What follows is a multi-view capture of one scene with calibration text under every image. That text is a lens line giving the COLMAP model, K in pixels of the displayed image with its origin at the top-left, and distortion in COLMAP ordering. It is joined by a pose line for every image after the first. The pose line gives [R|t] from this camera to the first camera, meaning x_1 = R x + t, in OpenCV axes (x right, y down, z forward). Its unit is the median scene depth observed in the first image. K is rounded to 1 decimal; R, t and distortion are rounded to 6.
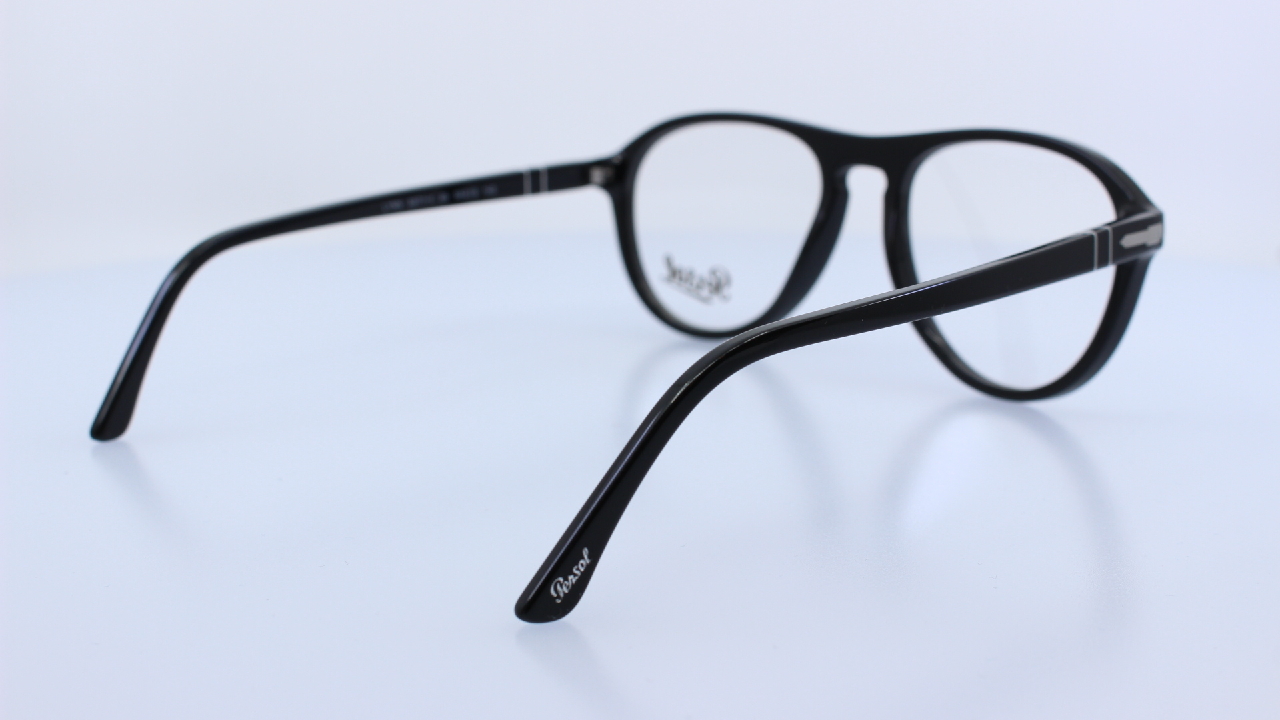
lens RADIAL K [[1673.1, 0, 640.0], [0, 1673.1, 360.0], [0, 0, 1]] dist [-0.150191, 0.056141]
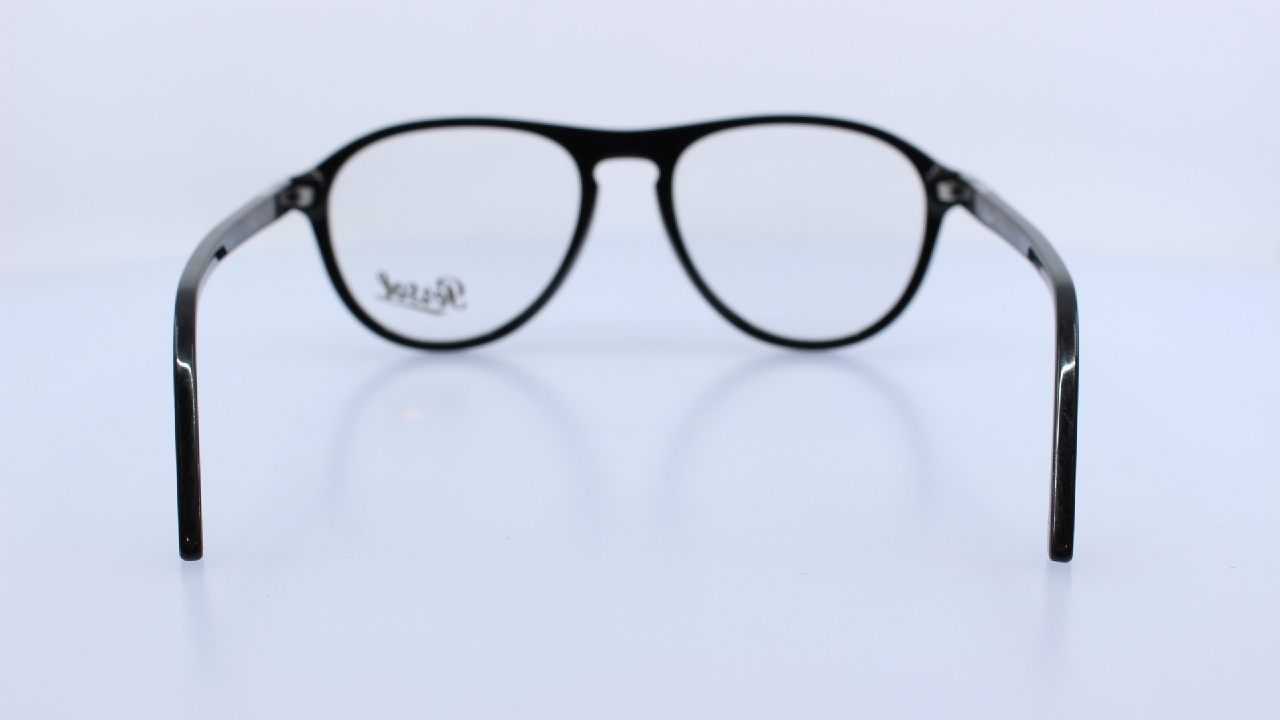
lens RADIAL K [[1673.1, 0, 640.0], [0, 1673.1, 360.0], [0, 0, 1]] dist [-0.150191, 0.056141]
pose [[0.702969, -0.154108, 0.694324, -0.601864], [0.154393, 0.986028, 0.062537, -0.054692], [-0.694260, 0.063237, 0.716940, 0.237883]]
